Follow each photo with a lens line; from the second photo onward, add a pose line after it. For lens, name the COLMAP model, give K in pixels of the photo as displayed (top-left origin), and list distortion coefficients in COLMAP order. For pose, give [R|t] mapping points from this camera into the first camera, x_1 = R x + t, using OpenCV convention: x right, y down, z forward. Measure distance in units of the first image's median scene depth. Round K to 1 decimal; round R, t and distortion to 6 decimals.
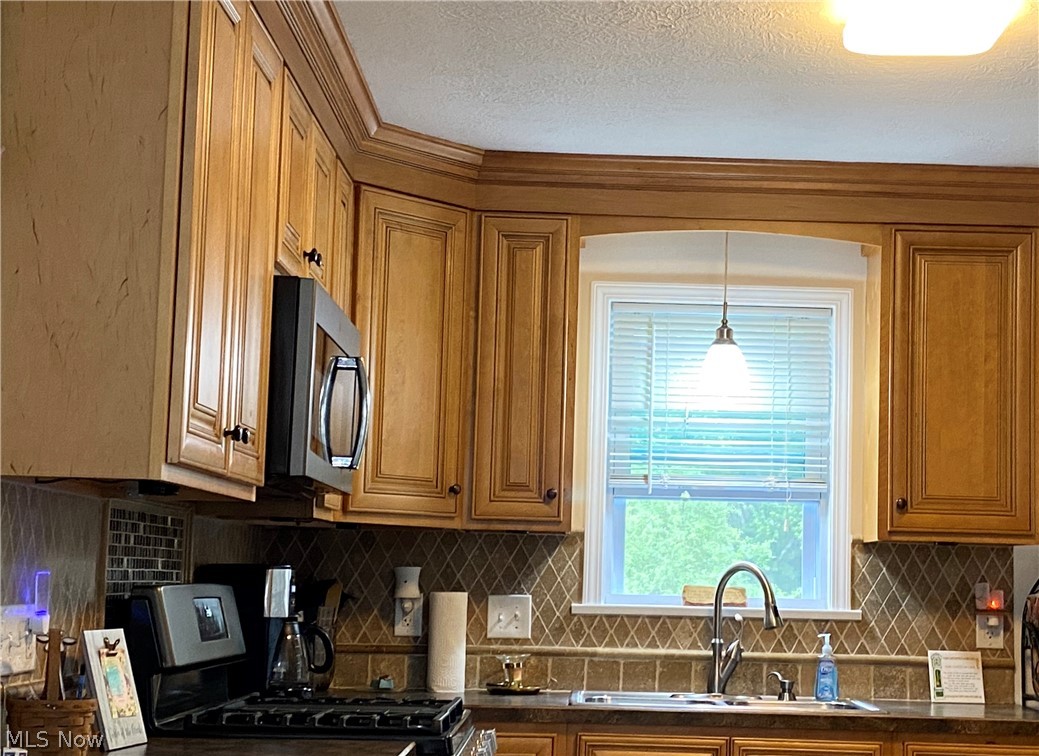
lens RADIAL K [[1630.5, 0, 587.1], [0, 1630.5, 385.3], [0, 0, 1]] dist [0.096969, 0.000000]
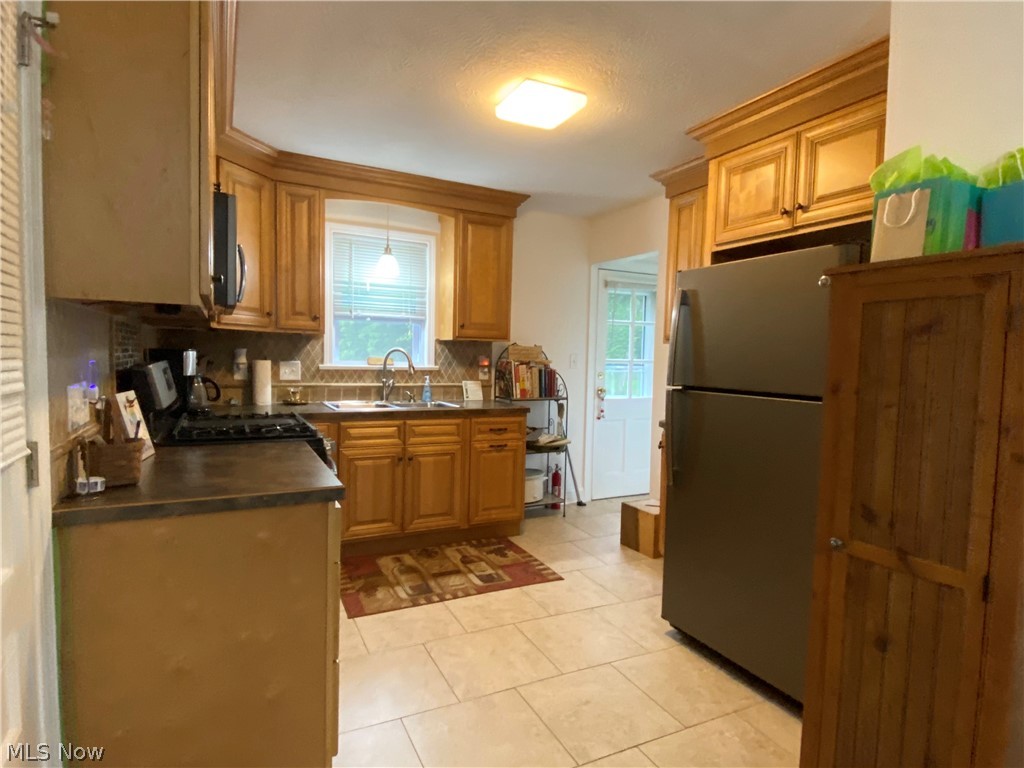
lens RADIAL K [[545.8, 0, 508.2], [0, 545.8, 385.6], [0, 0, 1]] dist [-0.000924, -0.001005]
pose [[0.899306, -0.024202, 0.436650, -0.107585], [-0.057985, 0.983053, 0.173910, 0.012630], [-0.433459, -0.181718, 0.882662, 0.197969]]
